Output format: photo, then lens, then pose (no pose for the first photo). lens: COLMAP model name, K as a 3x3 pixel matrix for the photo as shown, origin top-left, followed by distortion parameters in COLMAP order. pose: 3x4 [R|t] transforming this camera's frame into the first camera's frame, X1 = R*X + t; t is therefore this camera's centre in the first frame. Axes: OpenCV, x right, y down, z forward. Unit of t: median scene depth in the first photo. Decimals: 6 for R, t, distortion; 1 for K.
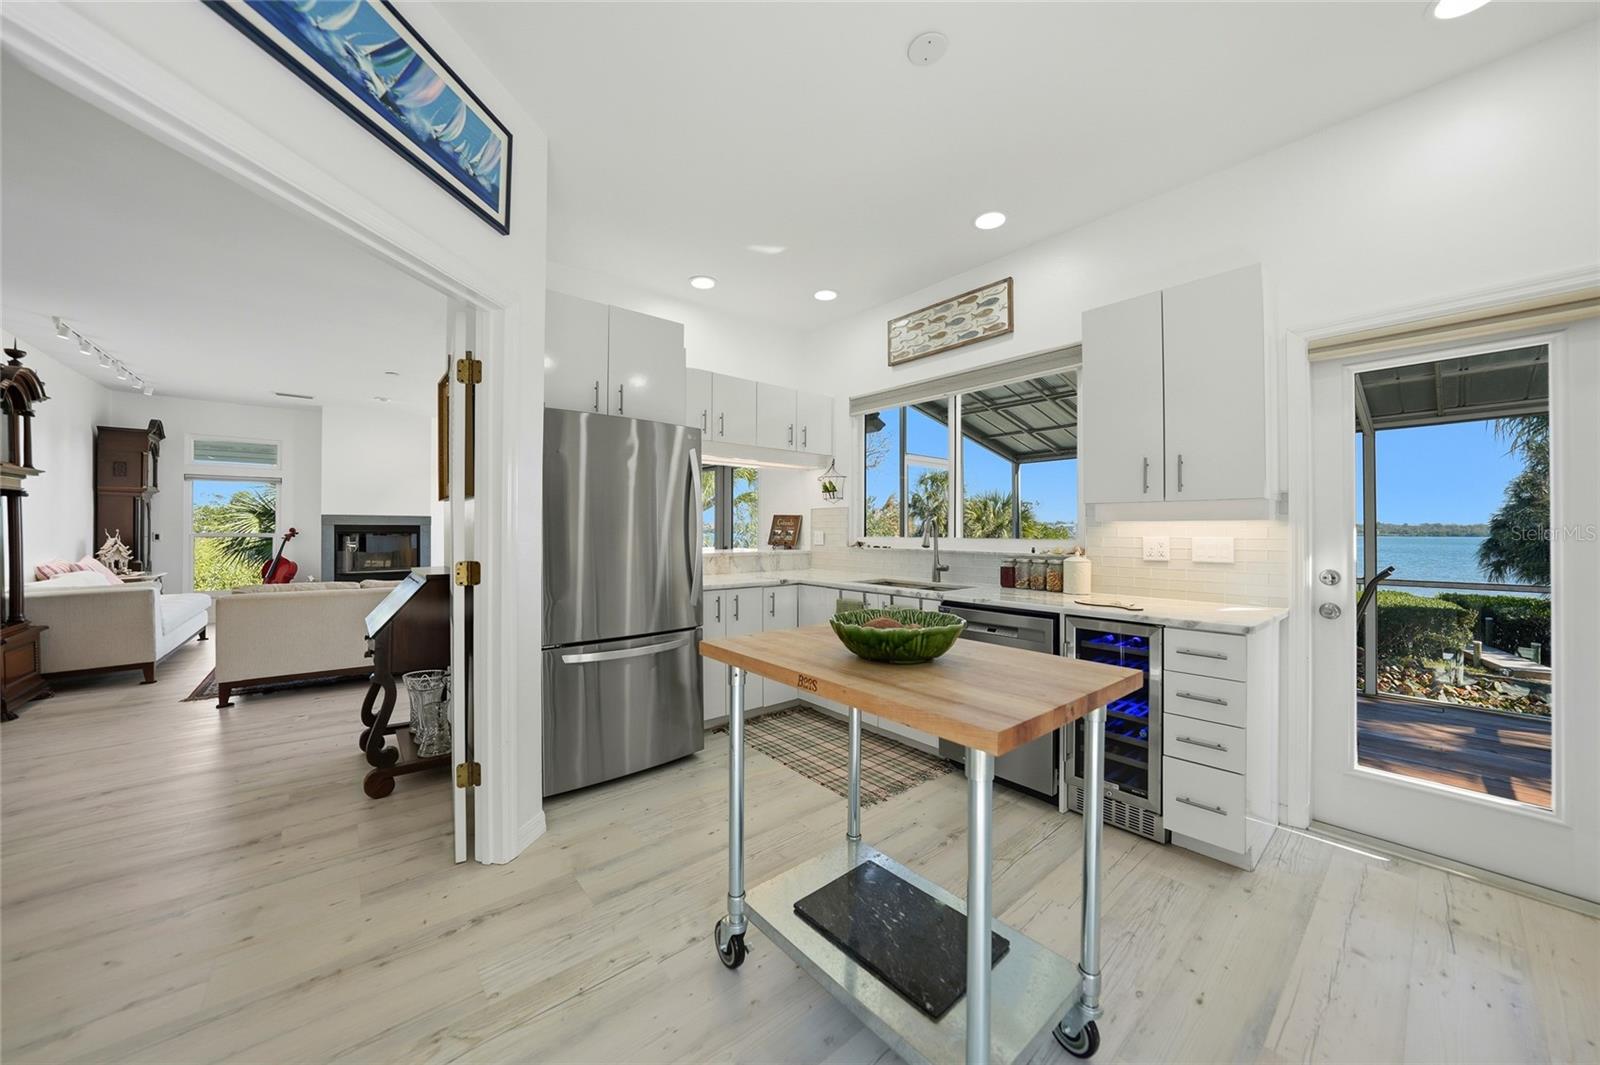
lens RADIAL K [[555.2, 0, 800.8], [0, 555.2, 527.7], [0, 0, 1]] dist [-0.013638, 0.000295]
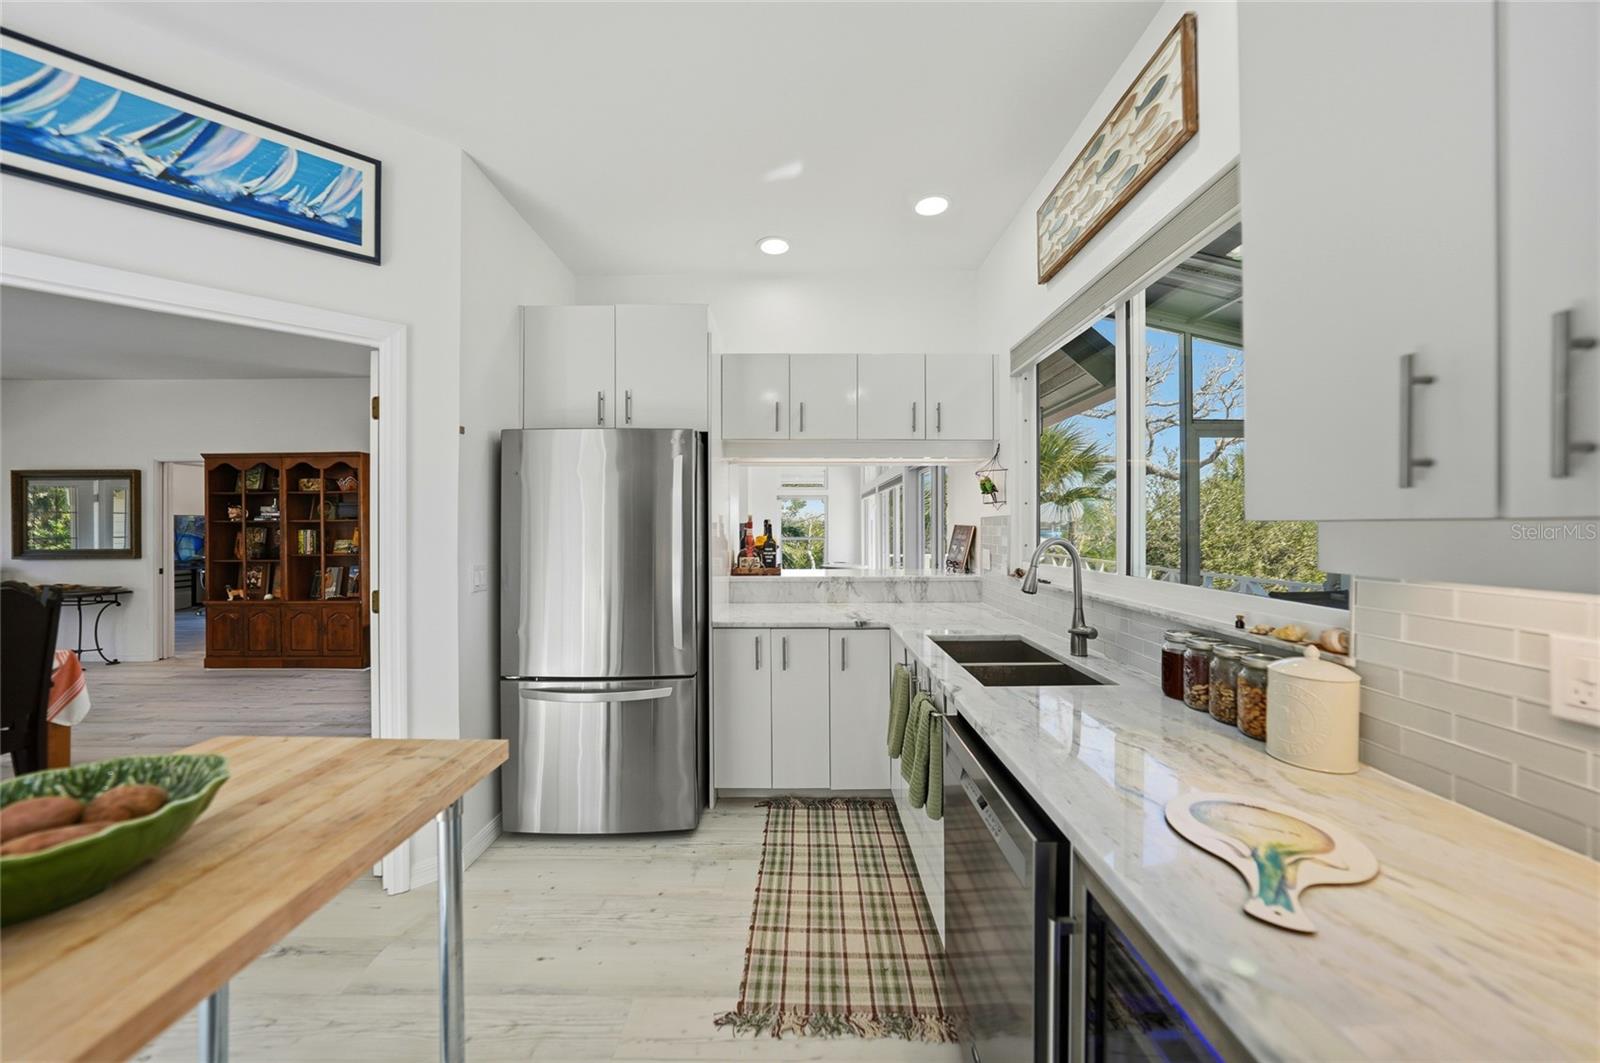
lens RADIAL K [[559.2, 0, 804.9], [0, 559.2, 527.8], [0, 0, 1]] dist [-0.012923, 0.003894]
pose [[0.766844, -0.002954, -0.641826, 0.621964], [0.006616, 0.999973, 0.003303, -0.050264], [0.641799, -0.006779, 0.766843, 0.647855]]
